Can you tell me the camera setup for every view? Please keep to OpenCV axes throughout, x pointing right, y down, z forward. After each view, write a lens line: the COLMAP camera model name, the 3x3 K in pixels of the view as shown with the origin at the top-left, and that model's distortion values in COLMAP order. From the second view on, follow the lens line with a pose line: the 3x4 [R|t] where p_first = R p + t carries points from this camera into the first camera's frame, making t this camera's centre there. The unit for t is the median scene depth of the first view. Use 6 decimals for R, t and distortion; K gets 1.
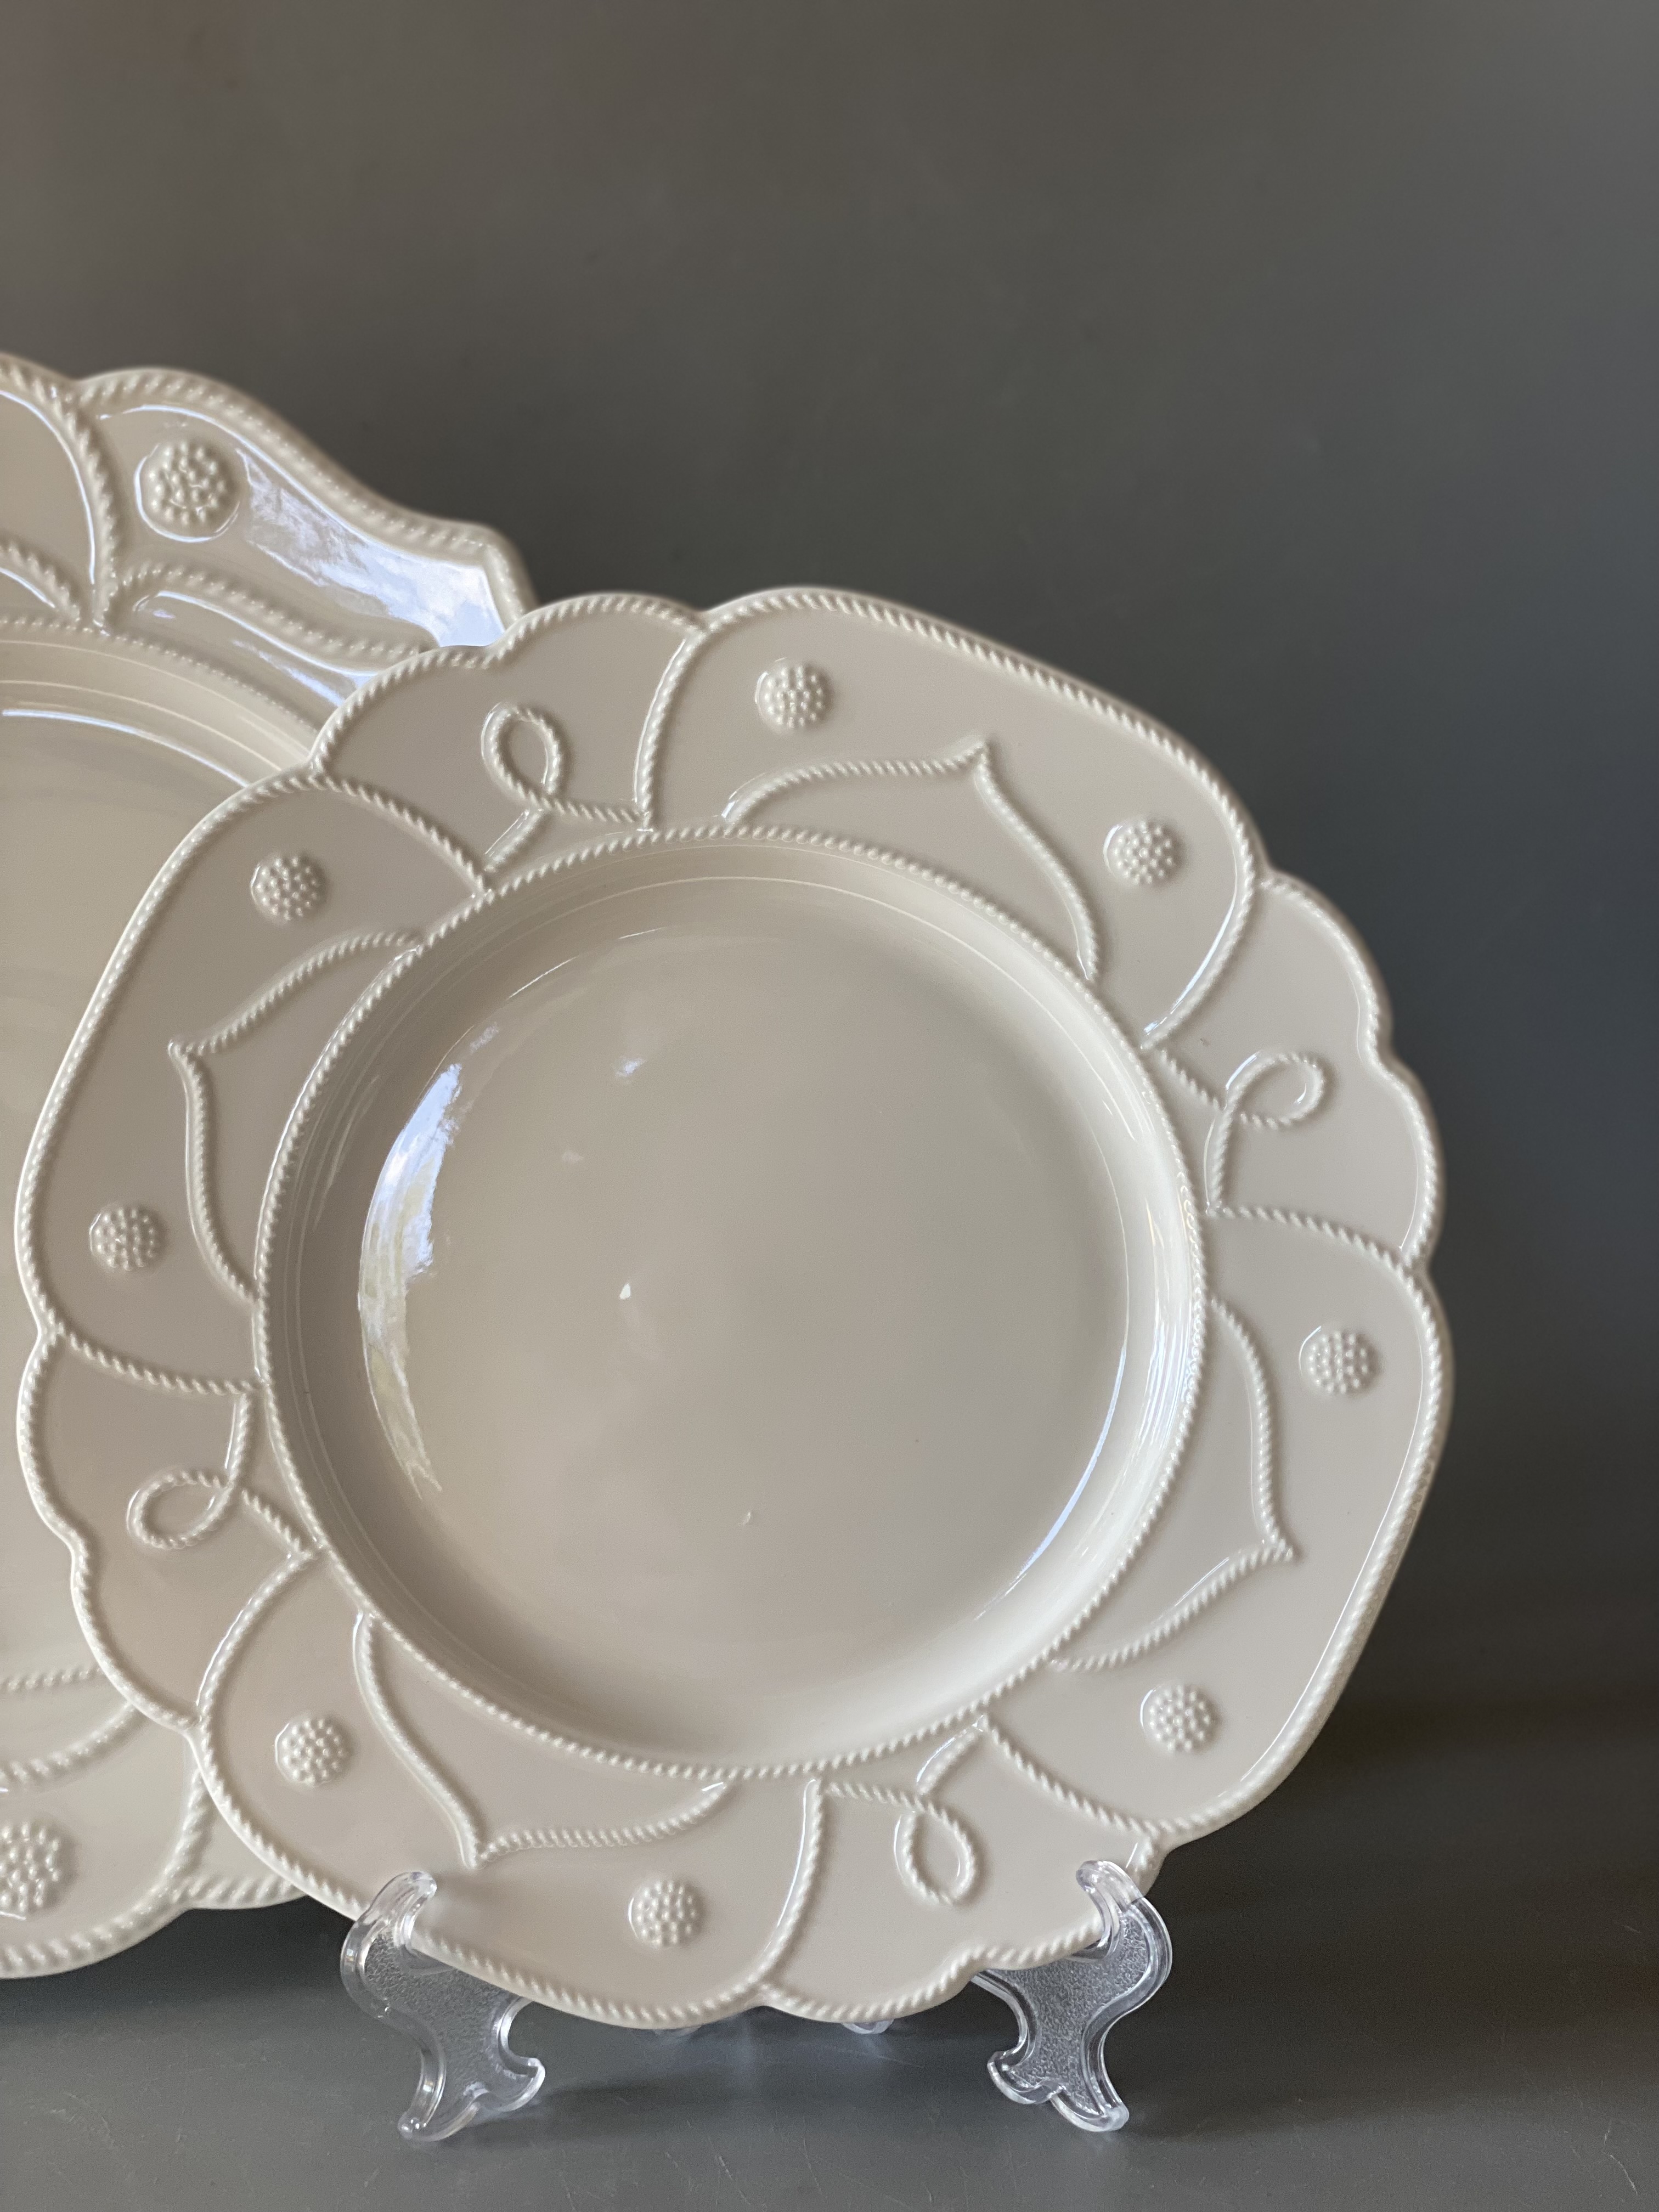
lens RADIAL K [[3396.1, 0, 817.2], [0, 3396.1, 1107.4], [0, 0, 1]] dist [0.041221, 0.000000]
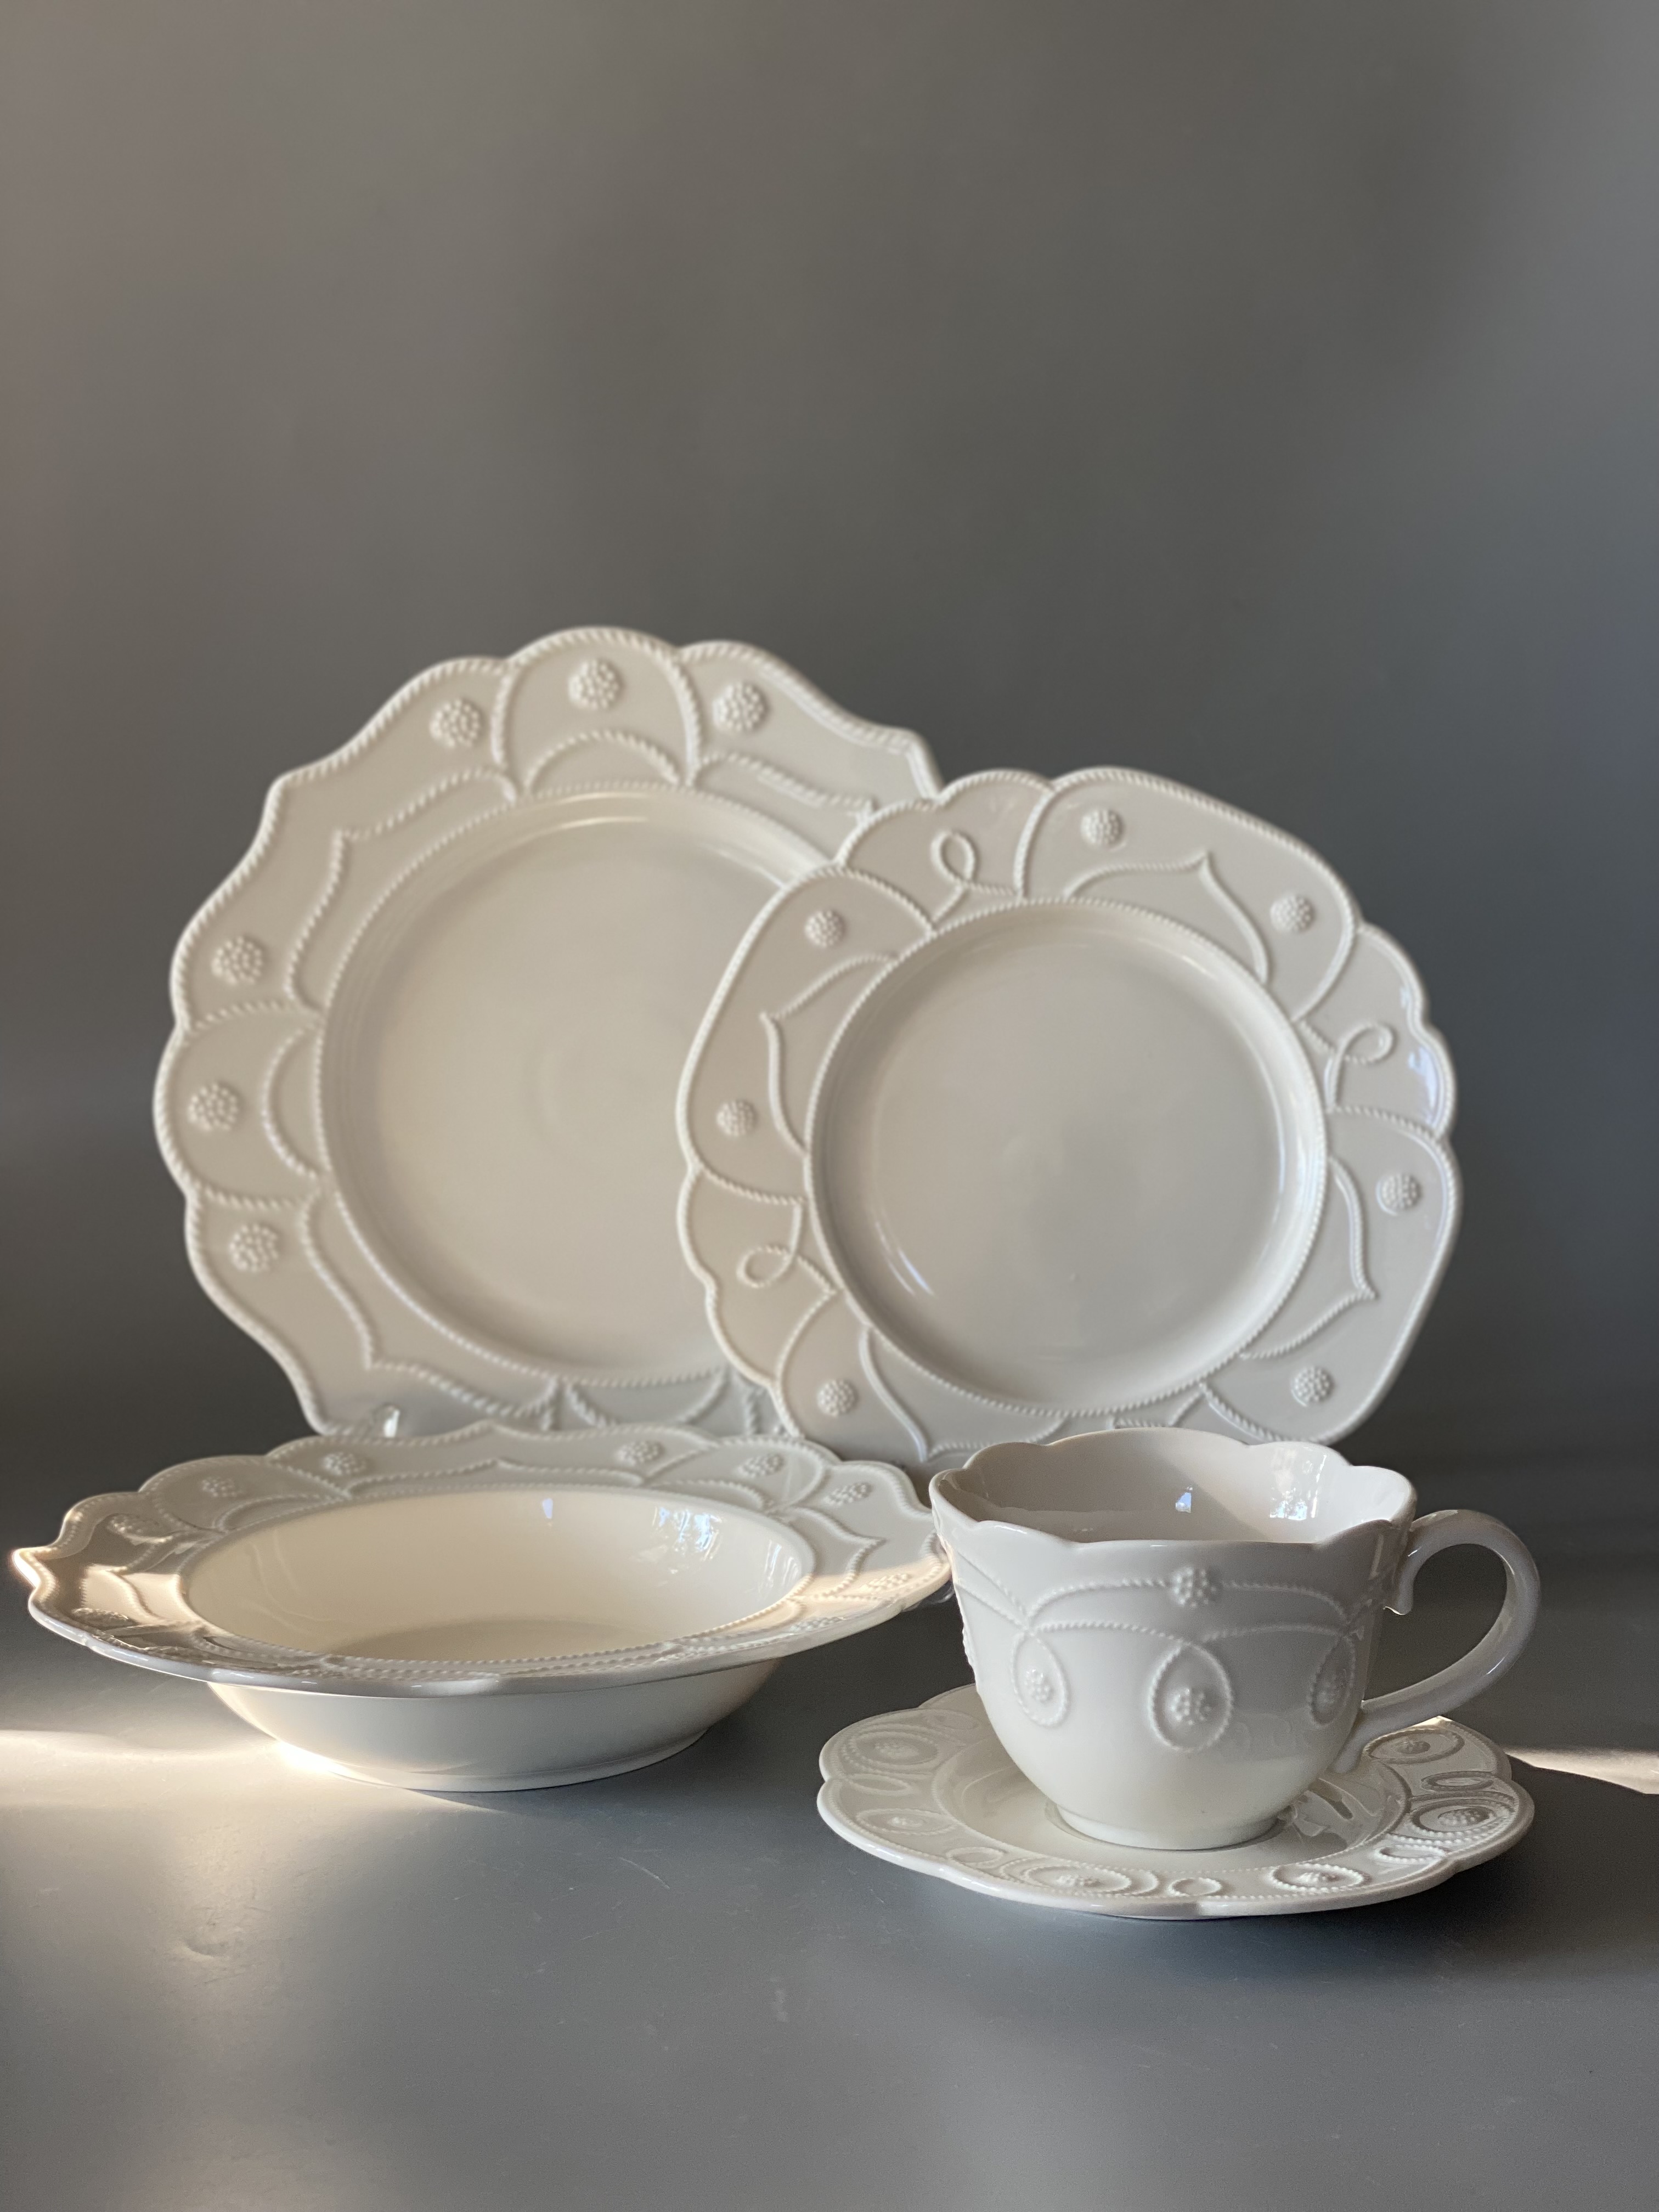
lens RADIAL K [[3396.1, 0, 808.5], [0, 3396.1, 1093.3], [0, 0, 1]] dist [0.041221, 0.000000]
pose [[0.999602, 0.009014, -0.026726, -0.115039], [-0.010414, 0.998555, -0.052713, 0.121017], [0.026212, 0.052970, 0.998252, -0.829010]]
